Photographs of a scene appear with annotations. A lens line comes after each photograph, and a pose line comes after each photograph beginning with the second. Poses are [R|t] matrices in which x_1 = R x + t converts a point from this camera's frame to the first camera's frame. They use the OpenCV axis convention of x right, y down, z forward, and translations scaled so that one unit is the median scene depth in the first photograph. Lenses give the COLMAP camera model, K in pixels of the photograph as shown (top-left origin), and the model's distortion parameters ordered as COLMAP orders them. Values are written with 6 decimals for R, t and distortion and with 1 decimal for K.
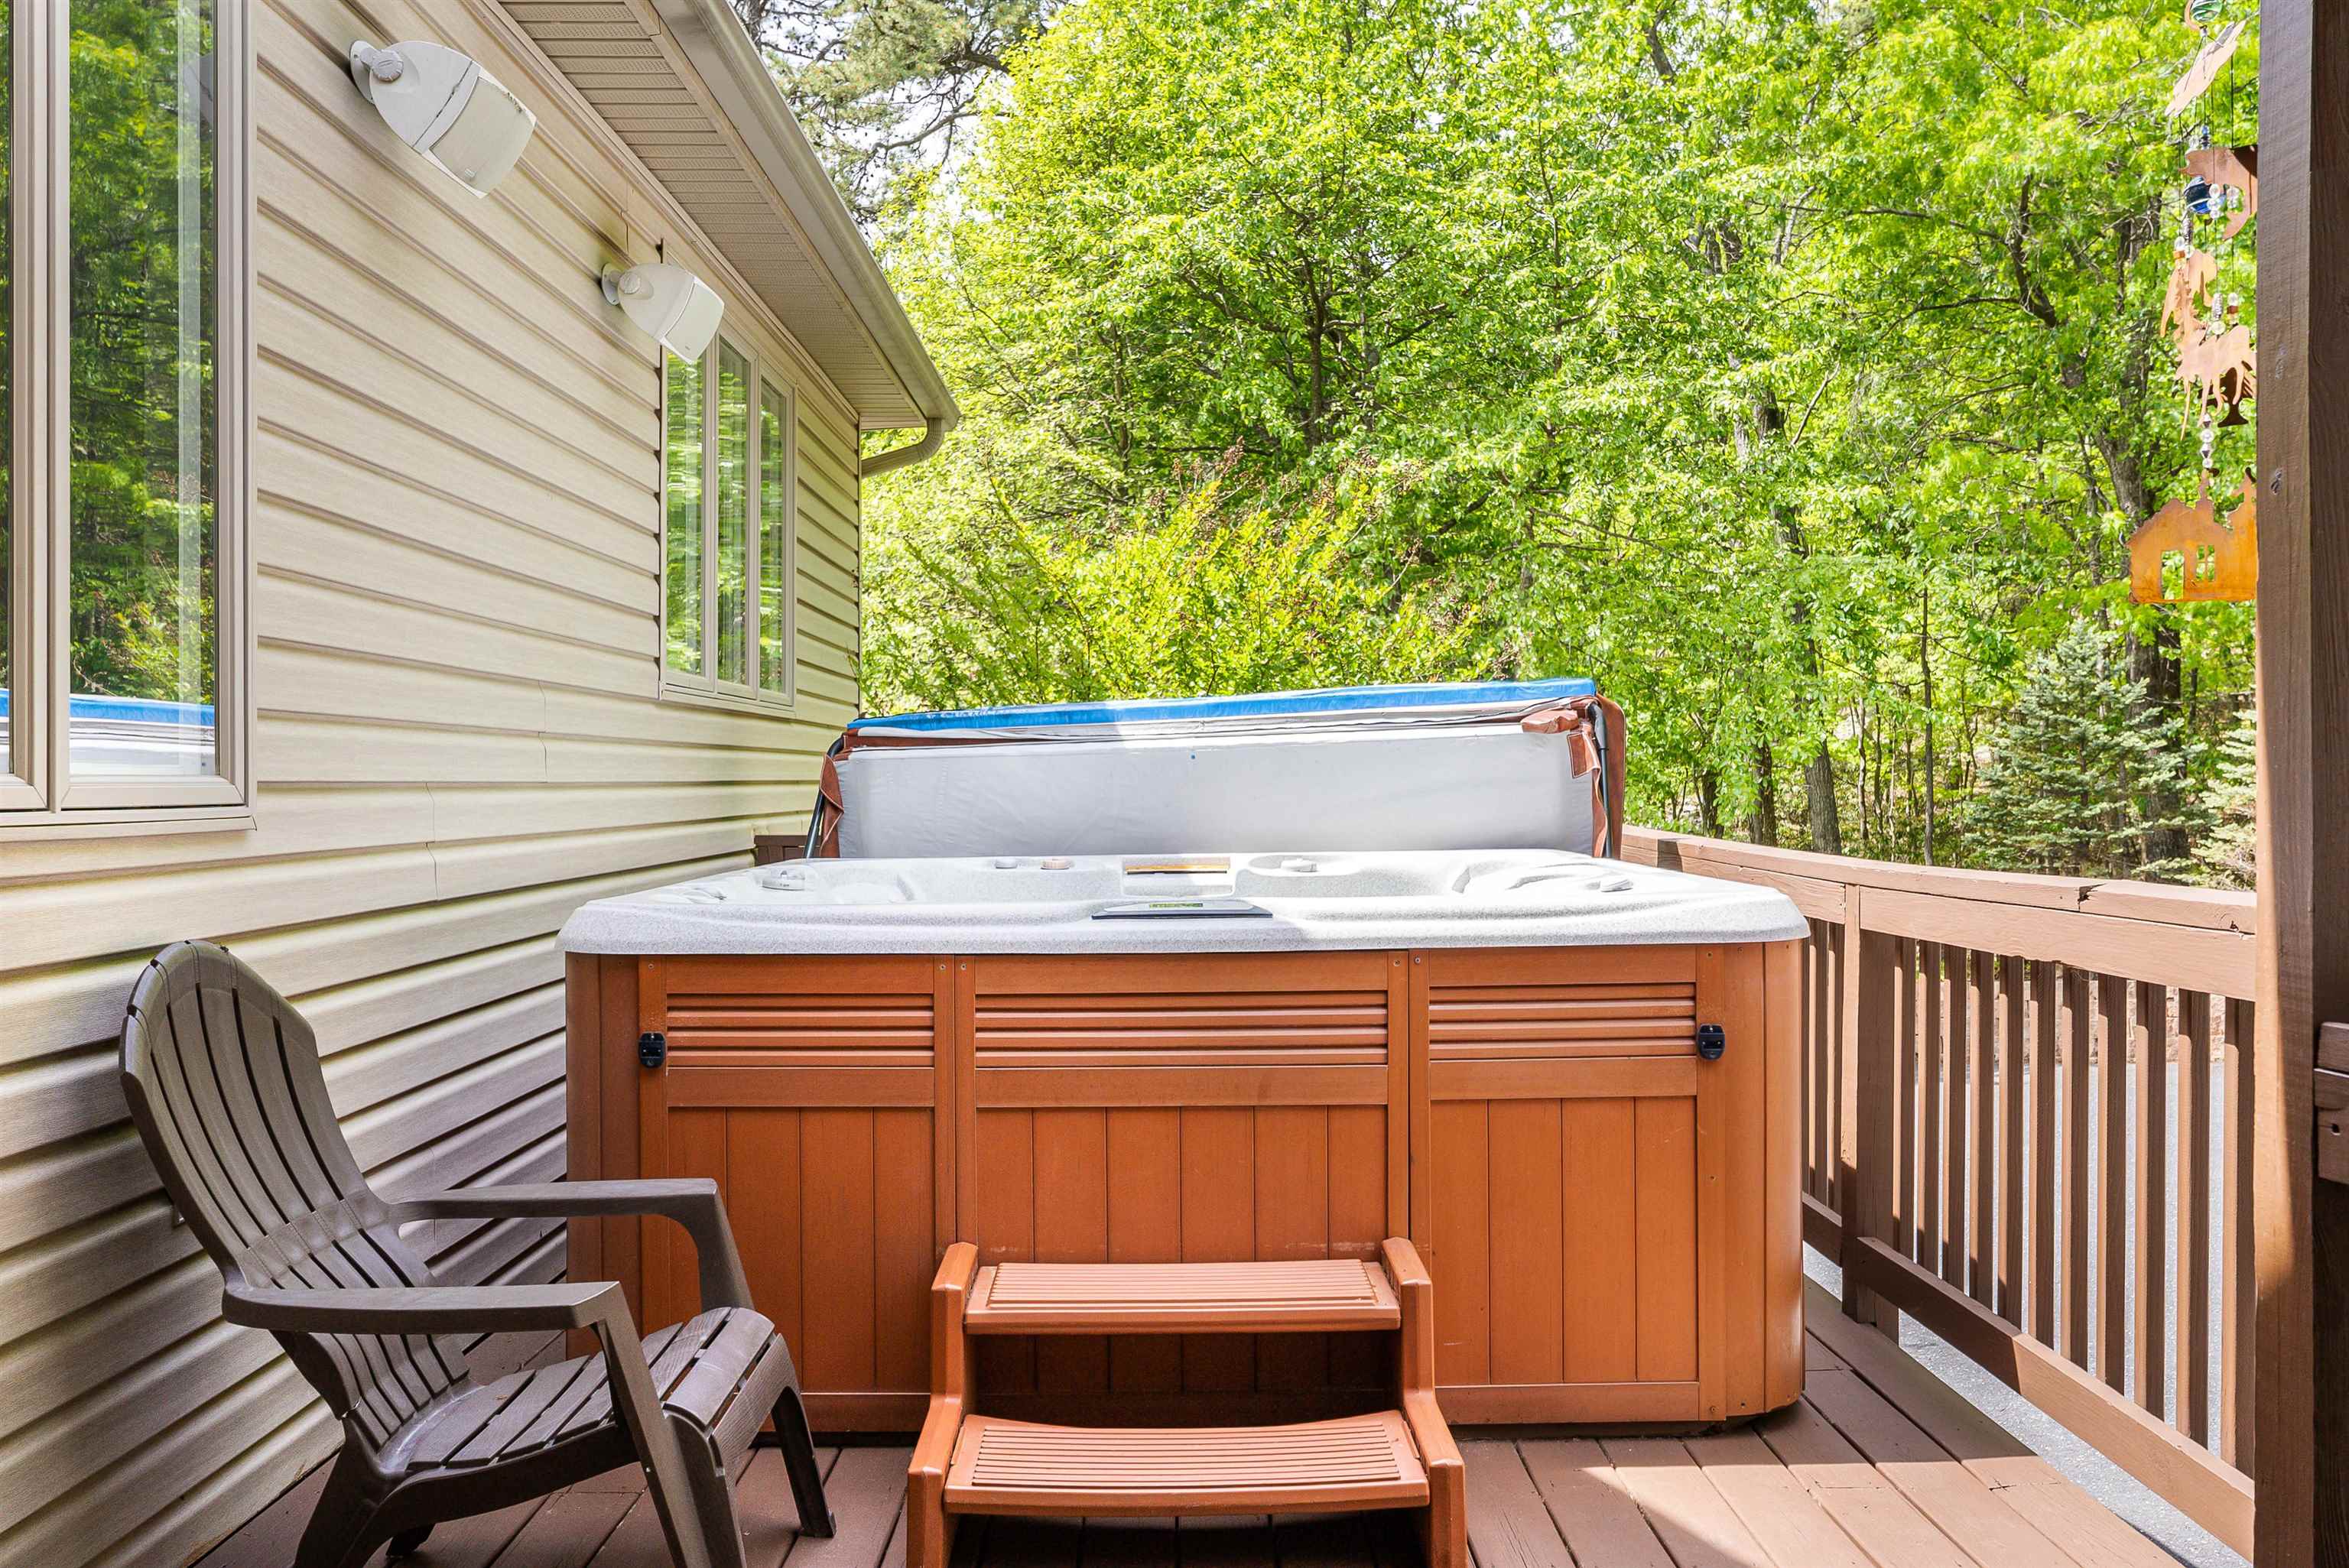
lens RADIAL K [[1936.1, 0, 1172.9], [0, 1936.1, 782.5], [0, 0, 1]] dist [-0.023904, -0.003732]
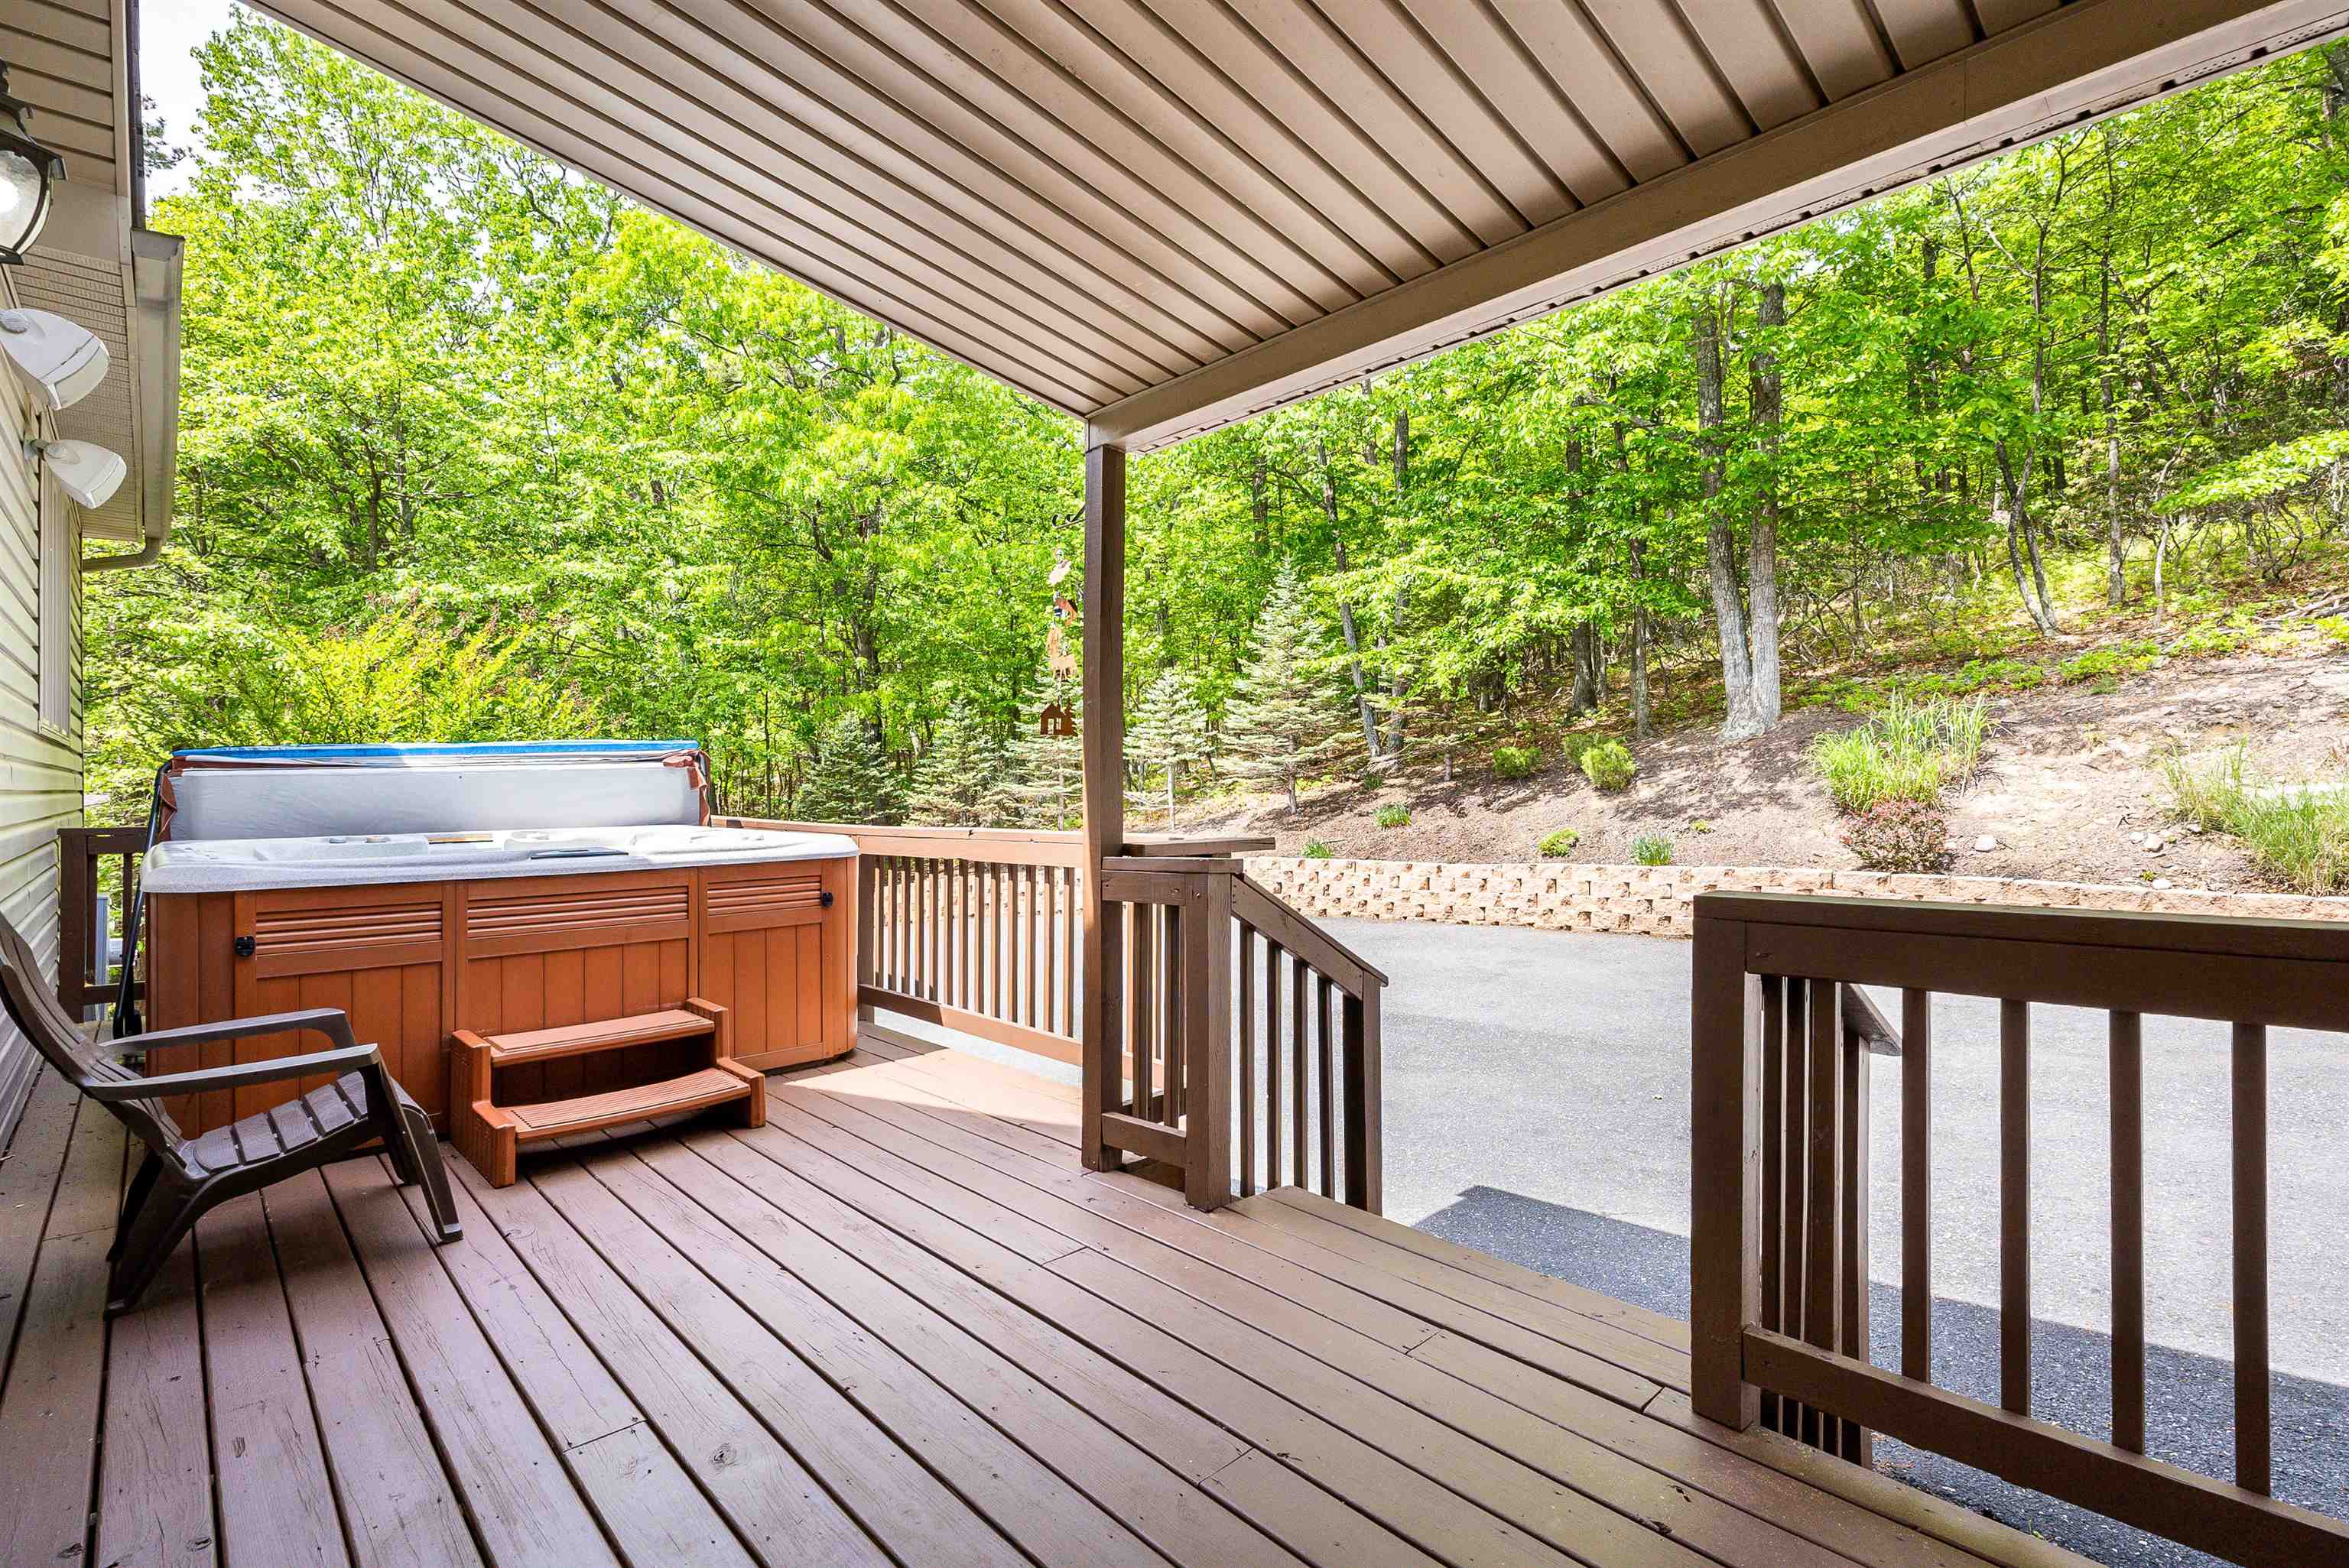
lens RADIAL K [[1072.5, 0, 1170.6], [0, 1072.5, 787.7], [0, 0, 1]] dist [0.003119, -0.000747]
pose [[0.721906, 0.003436, 0.691982, -0.201651], [-0.000042, 0.999988, -0.004921, 0.001237], [-0.691991, 0.003524, 0.721898, -0.155286]]
